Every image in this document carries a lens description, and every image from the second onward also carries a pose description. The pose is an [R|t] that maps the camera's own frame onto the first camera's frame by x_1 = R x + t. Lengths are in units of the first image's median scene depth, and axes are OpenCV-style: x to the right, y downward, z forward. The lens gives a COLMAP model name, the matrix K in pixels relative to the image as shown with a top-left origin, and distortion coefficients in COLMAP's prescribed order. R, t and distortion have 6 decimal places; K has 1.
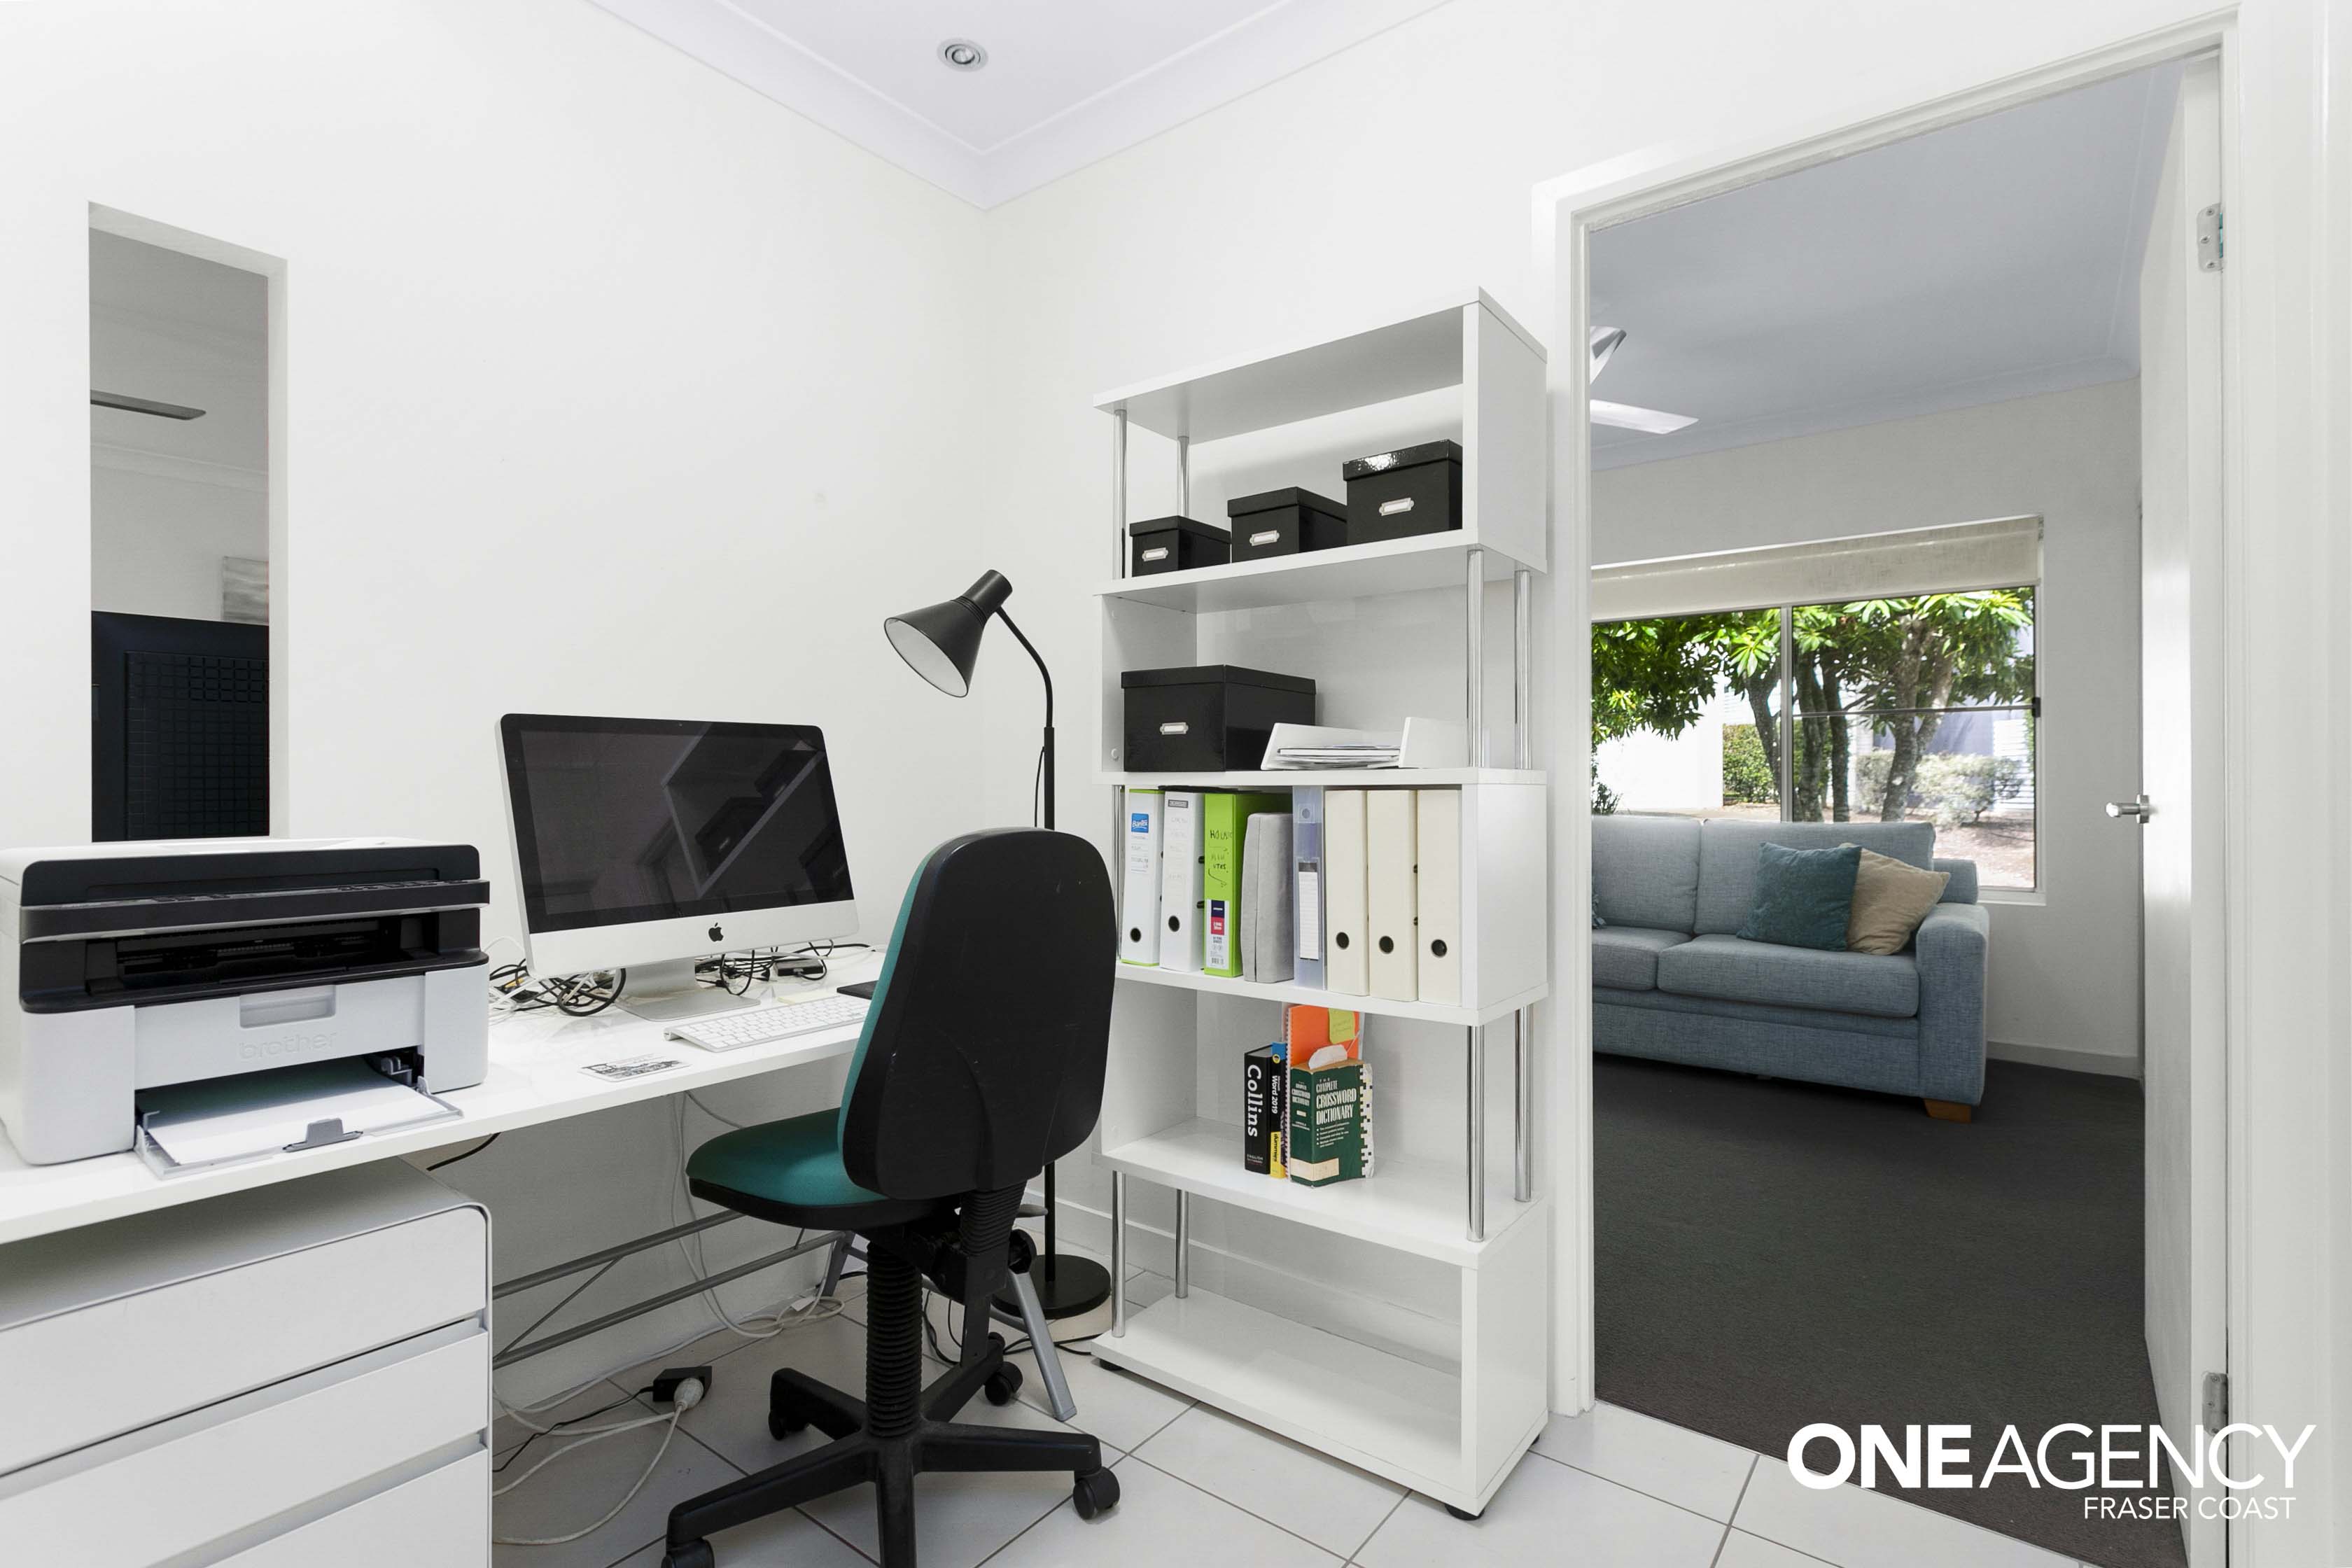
lens RADIAL K [[1075.3, 0, 1187.9], [0, 1075.3, 782.6], [0, 0, 1]] dist [0.007275, -0.000126]
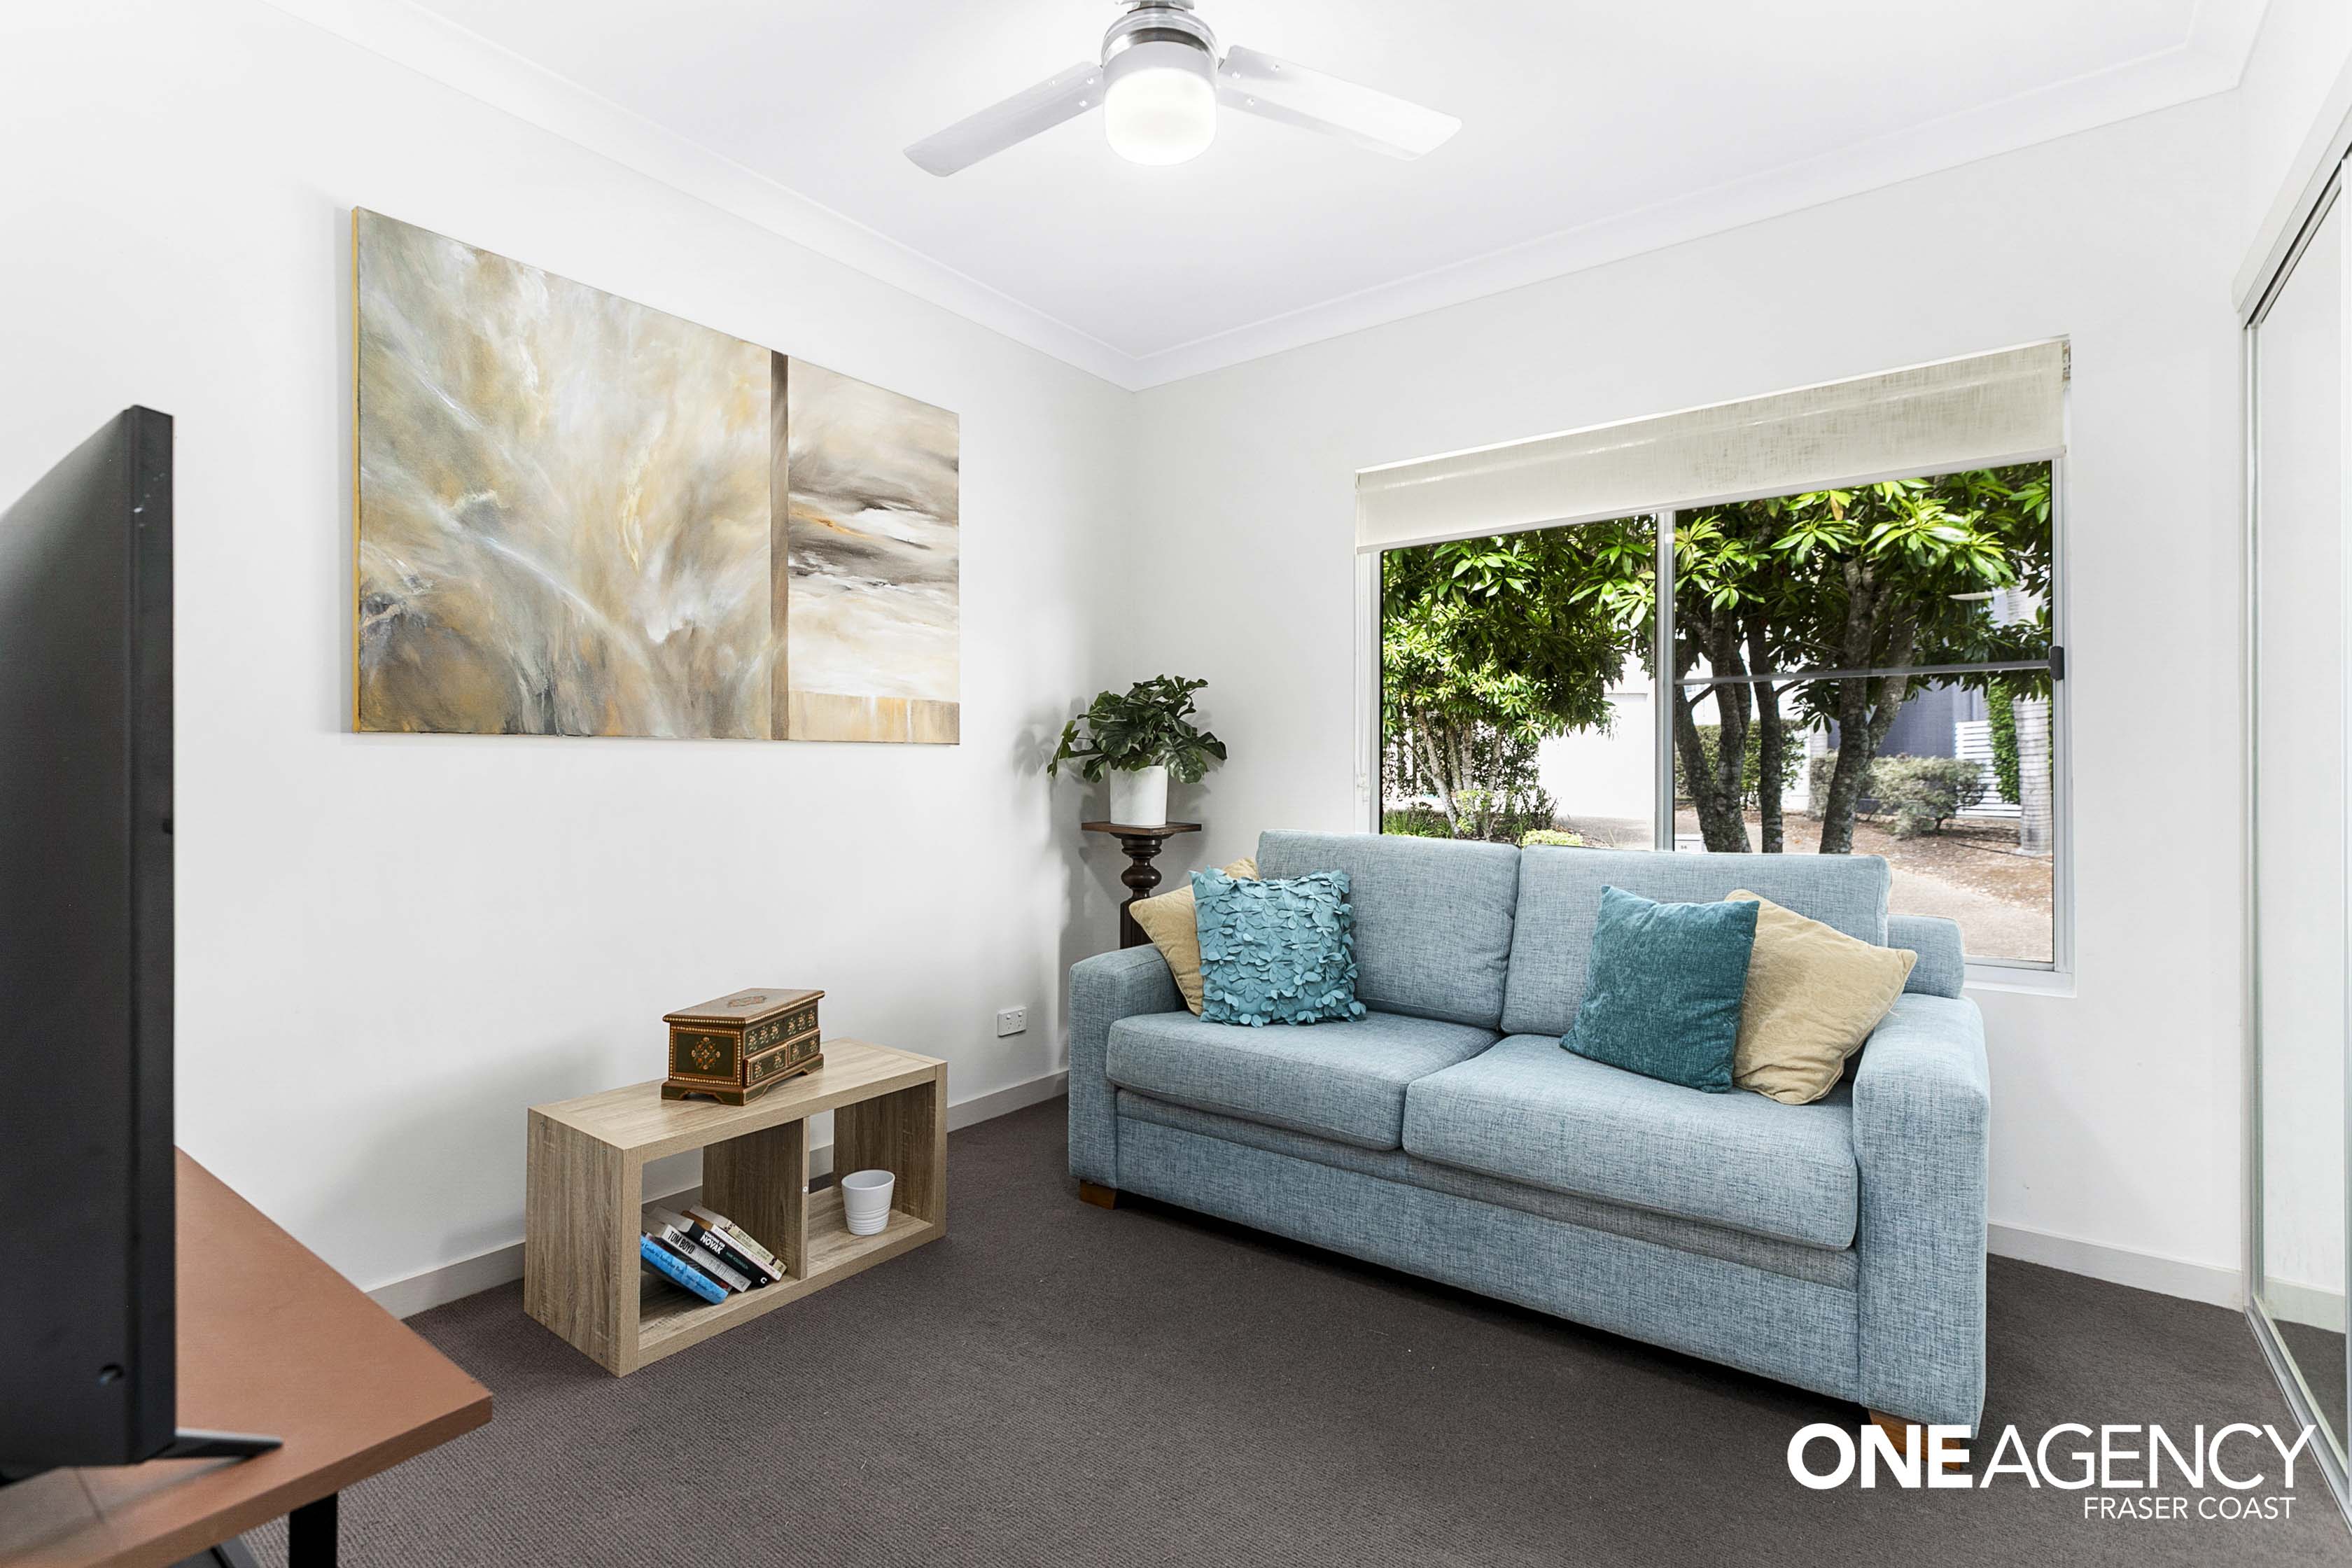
lens RADIAL K [[1075.3, 0, 1168.1], [0, 1075.3, 779.4], [0, 0, 1]] dist [0.007275, -0.000126]
pose [[0.999890, 0.004126, 0.014278, 0.274049], [-0.004059, 0.999981, -0.004705, 0.000392], [-0.014297, 0.004647, 0.999887, 0.394285]]
